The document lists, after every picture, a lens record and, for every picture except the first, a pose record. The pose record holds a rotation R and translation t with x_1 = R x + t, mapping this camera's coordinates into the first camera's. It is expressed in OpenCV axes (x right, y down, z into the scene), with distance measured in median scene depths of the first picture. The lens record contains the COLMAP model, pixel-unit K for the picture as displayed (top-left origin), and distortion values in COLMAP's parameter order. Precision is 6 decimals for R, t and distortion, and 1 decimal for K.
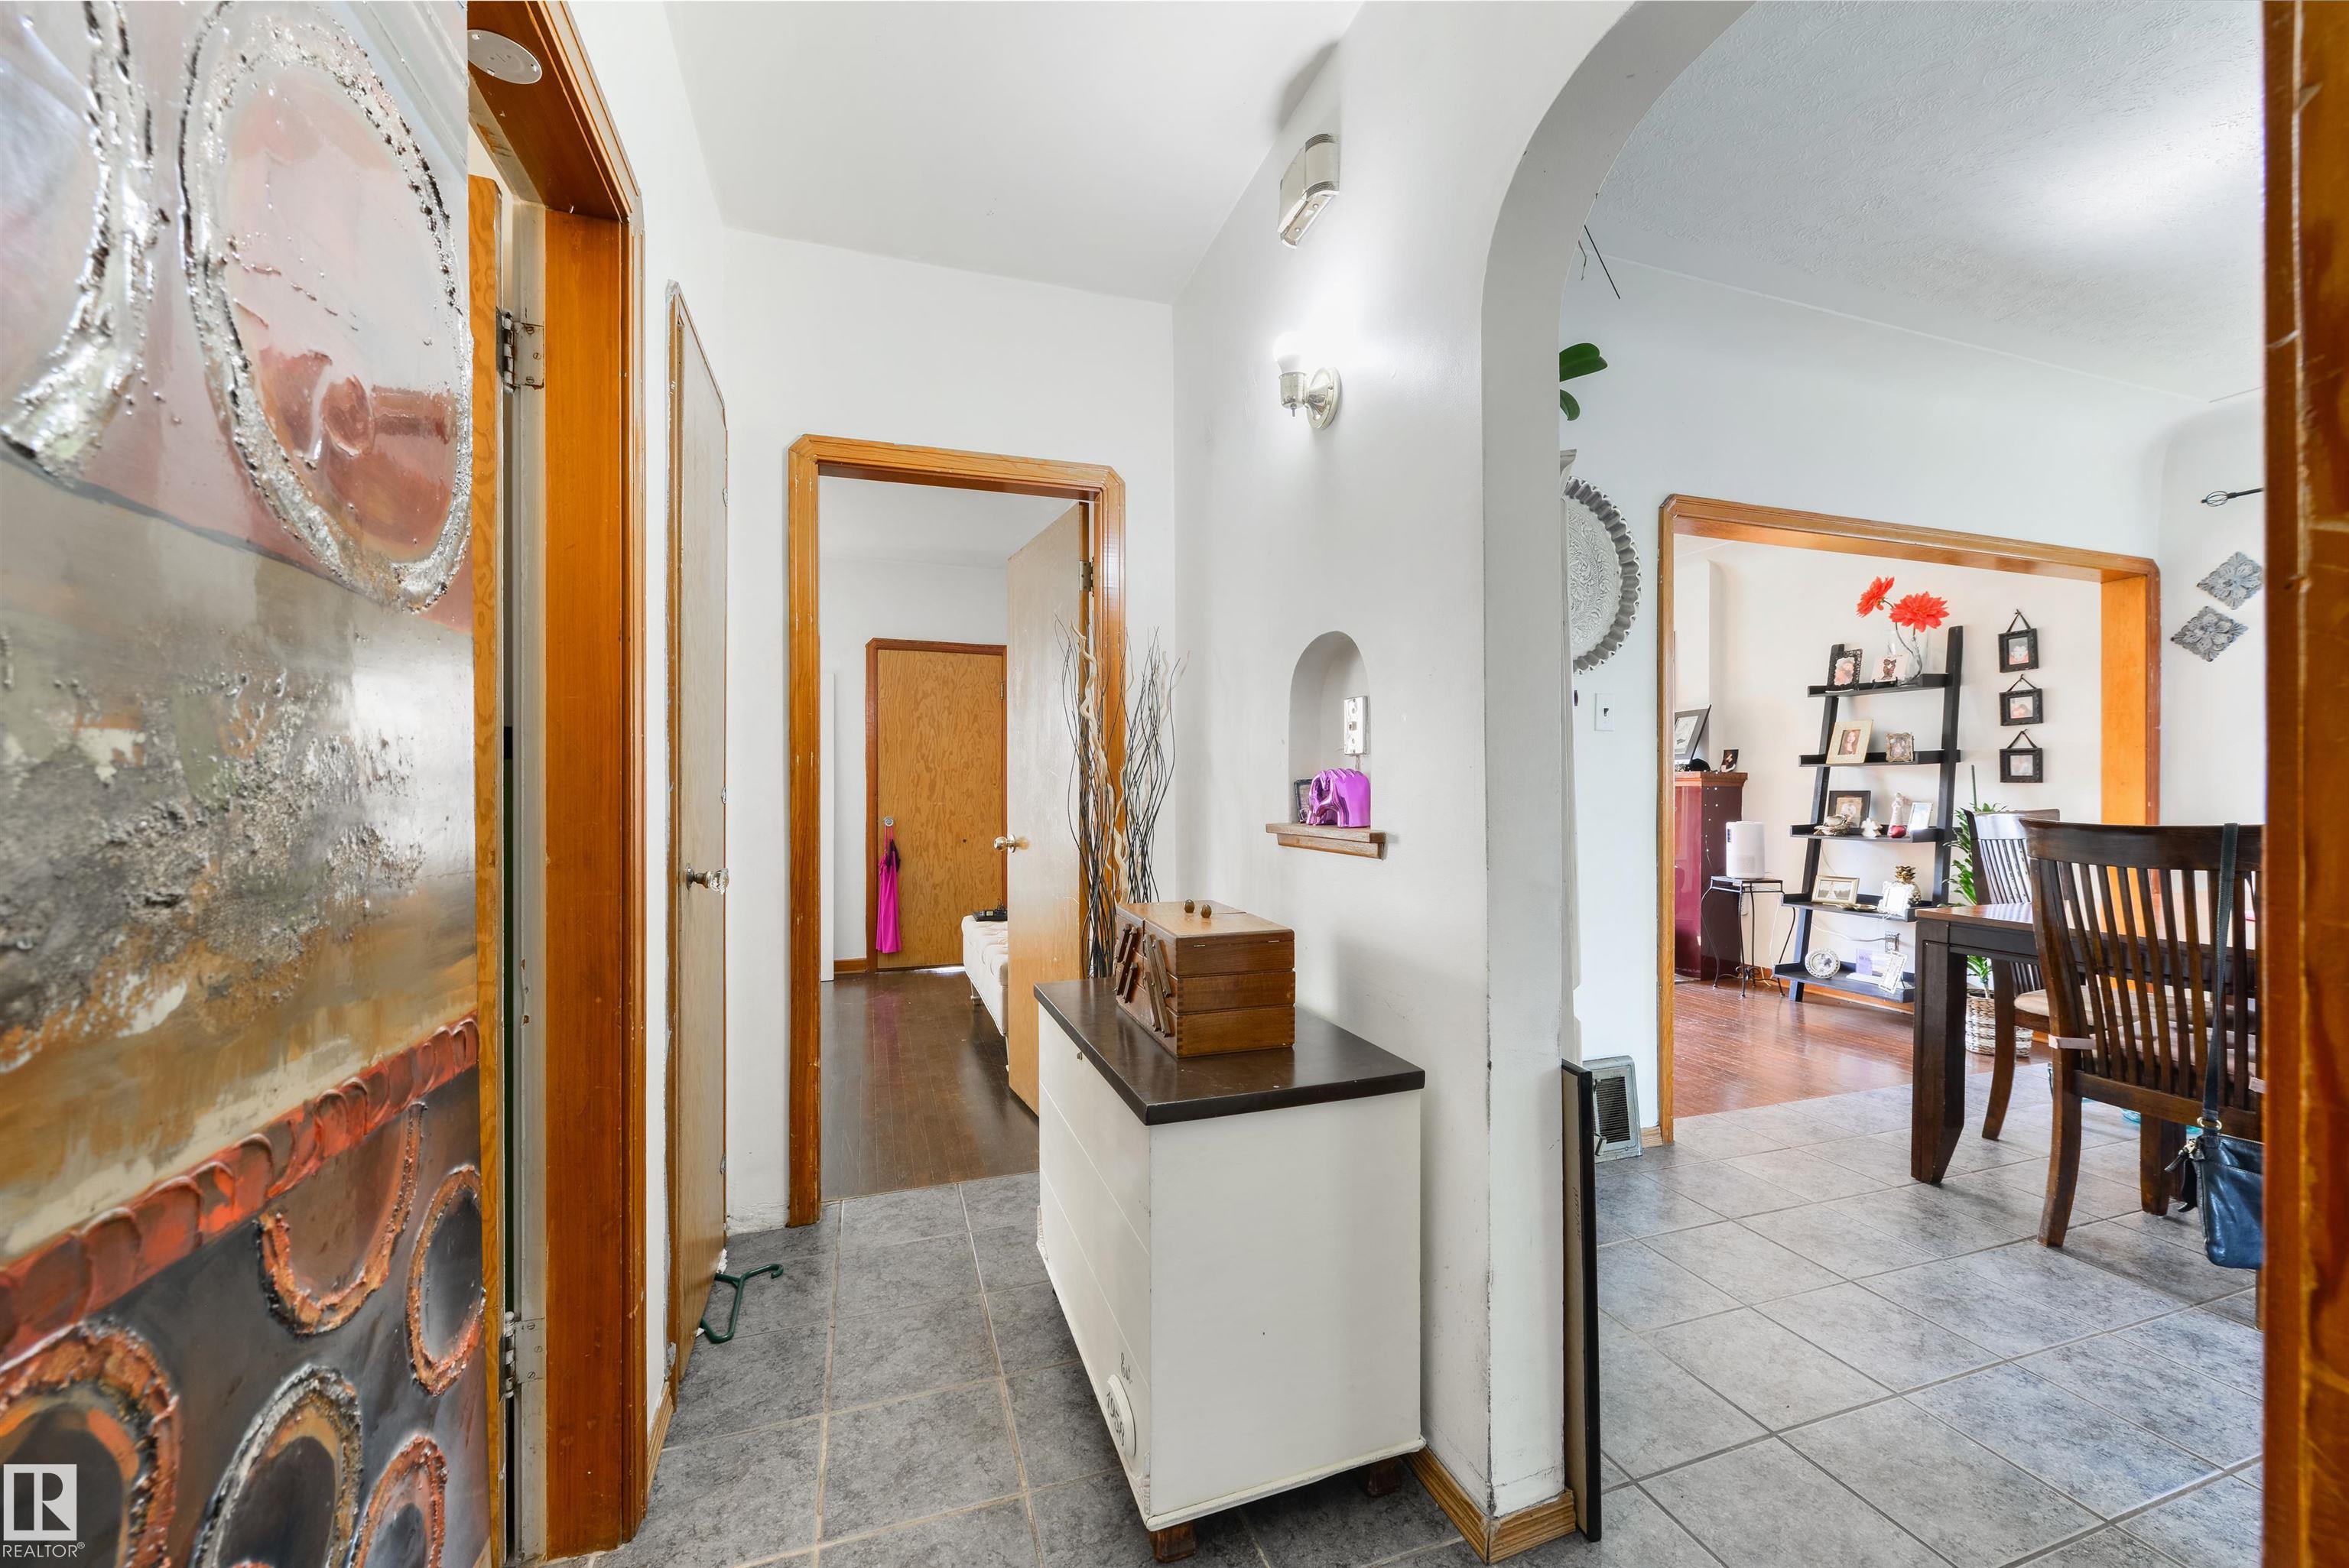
lens RADIAL K [[919.7, 0, 1200.7], [0, 919.7, 787.8], [0, 0, 1]] dist [0.014220, -0.006369]
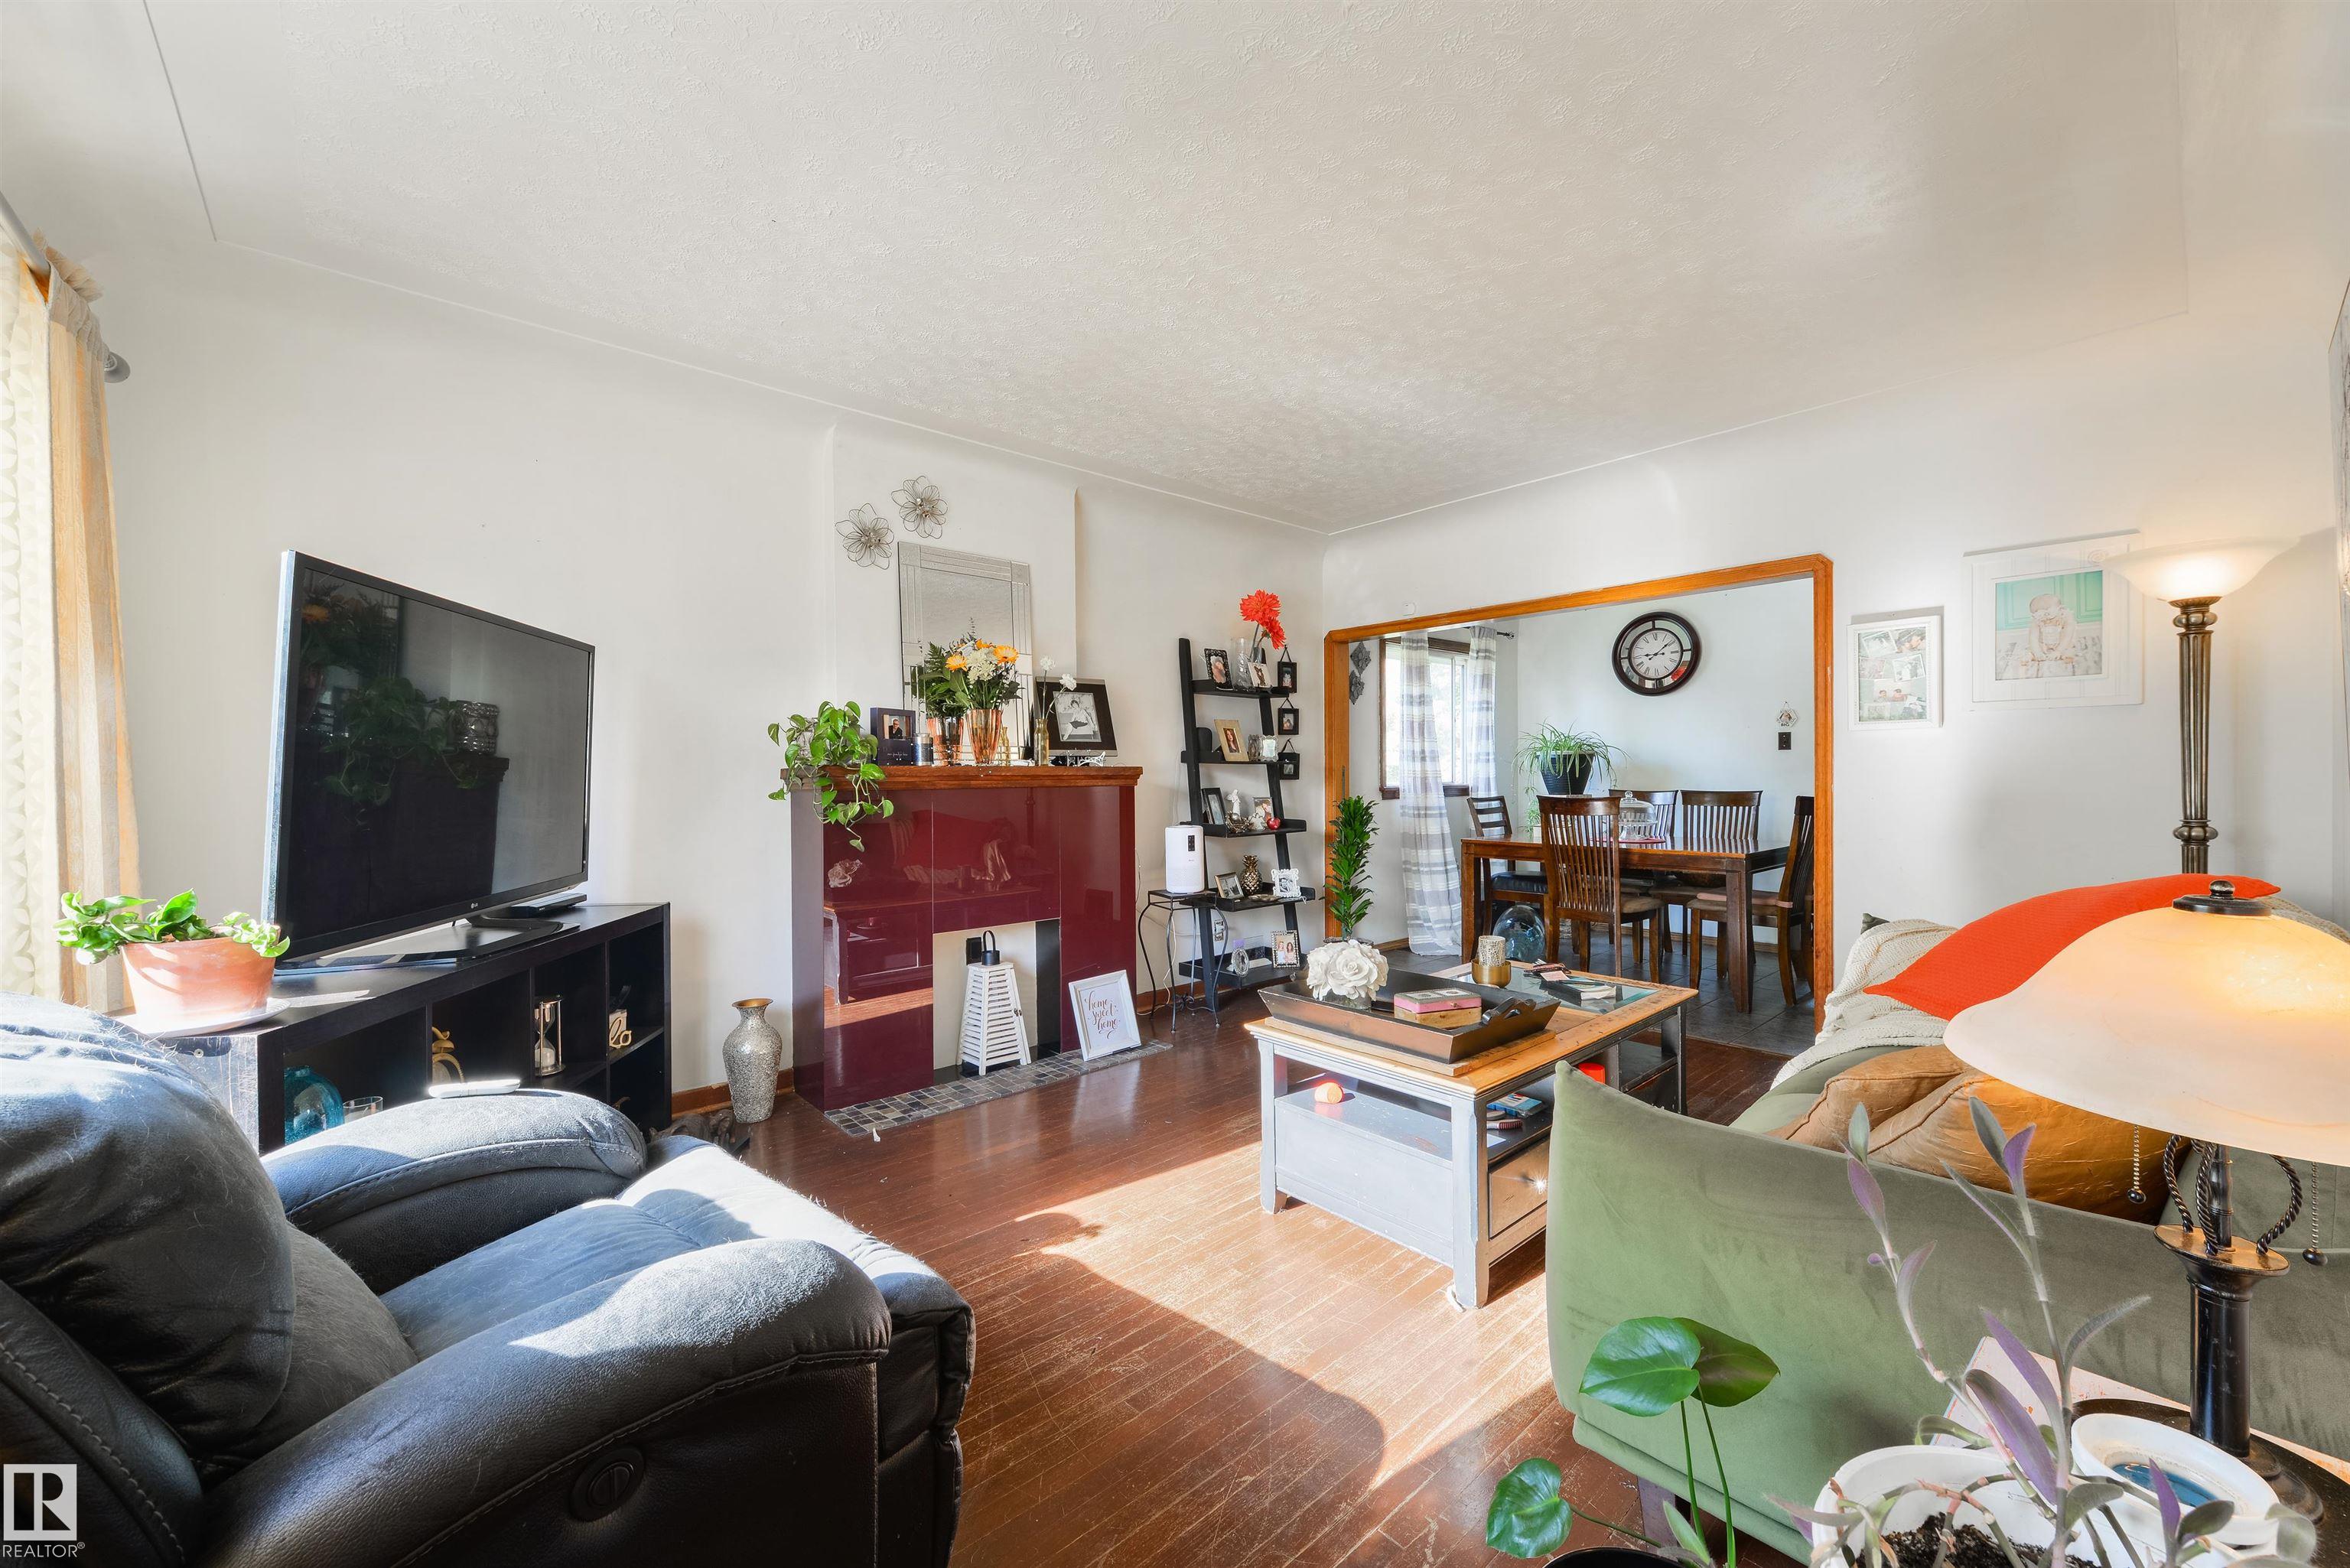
lens RADIAL K [[915.5, 0, 1183.8], [0, 915.5, 771.7], [0, 0, 1]] dist [0.001206, 0.000053]
pose [[-0.376012, 0.005197, 0.926600, -0.236015], [0.007744, 0.999967, -0.002466, -0.014250], [-0.926583, 0.006249, -0.376040, 1.571360]]
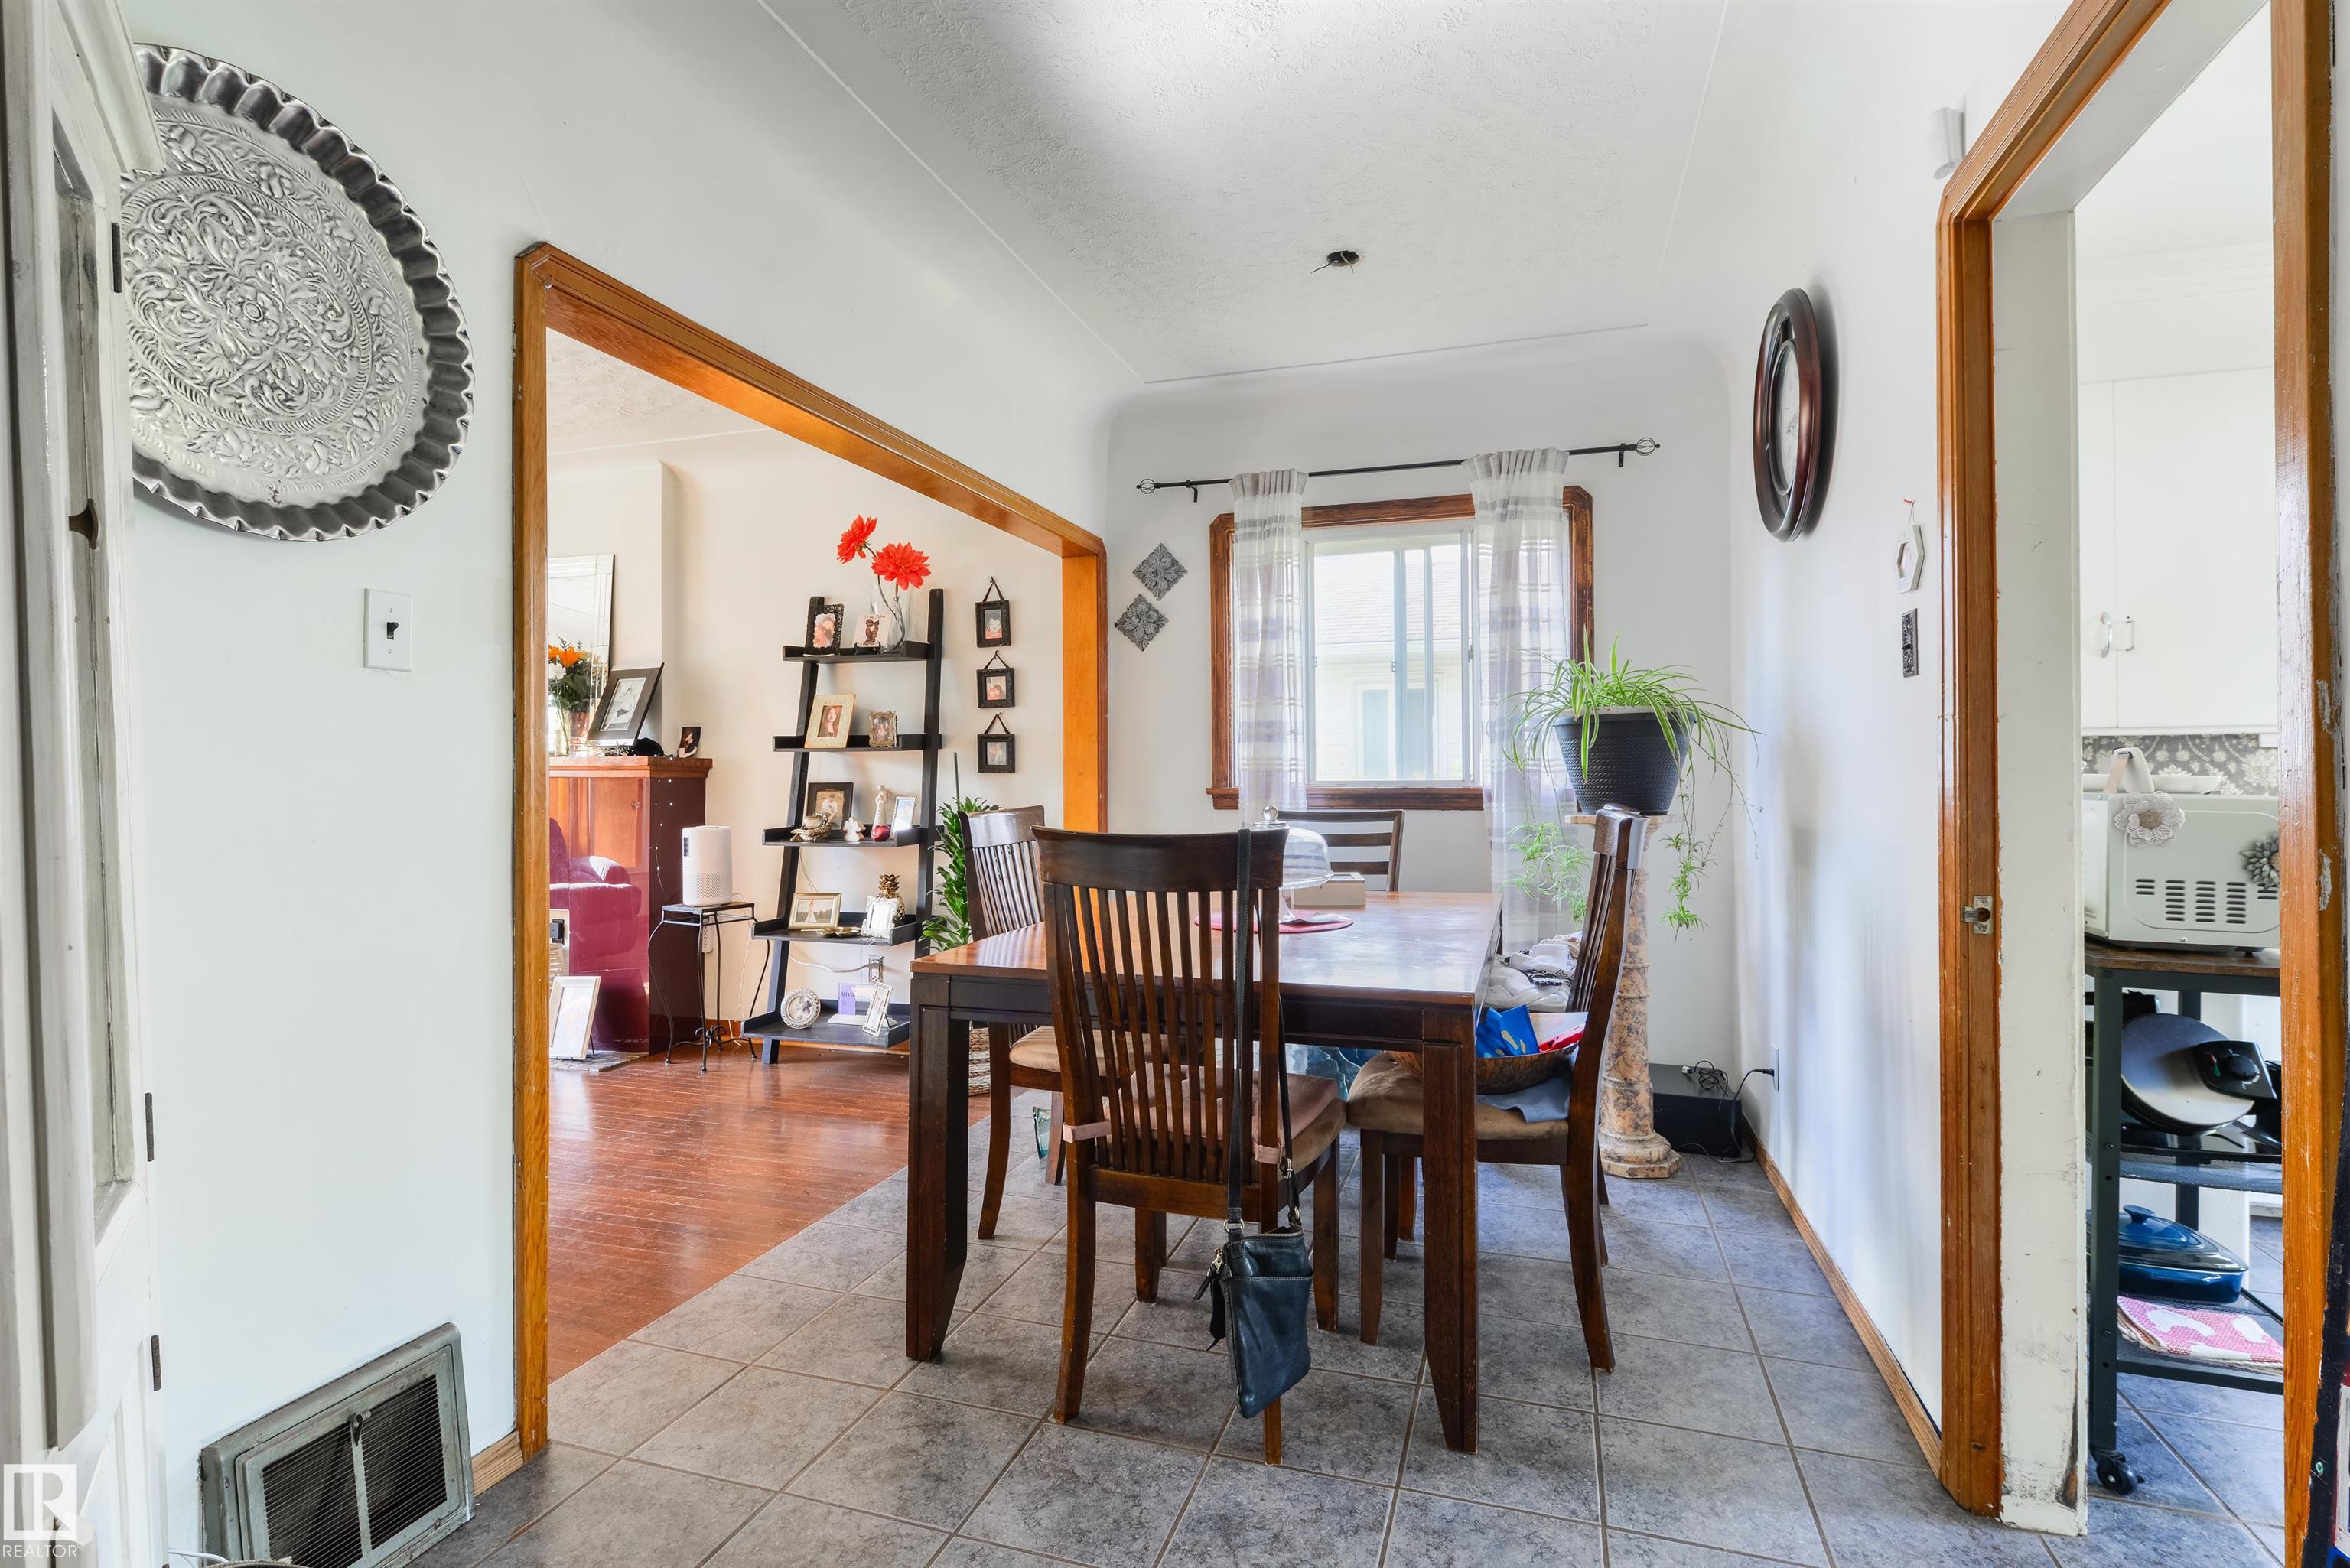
lens RADIAL K [[1105.8, 0, 1196.5], [0, 1105.8, 776.9], [0, 0, 1]] dist [0.003923, -0.000376]
pose [[0.598762, -0.004163, 0.800917, 0.148144], [0.003492, 0.999991, 0.002588, -0.003643], [-0.800920, 0.001248, 0.598770, 0.206650]]
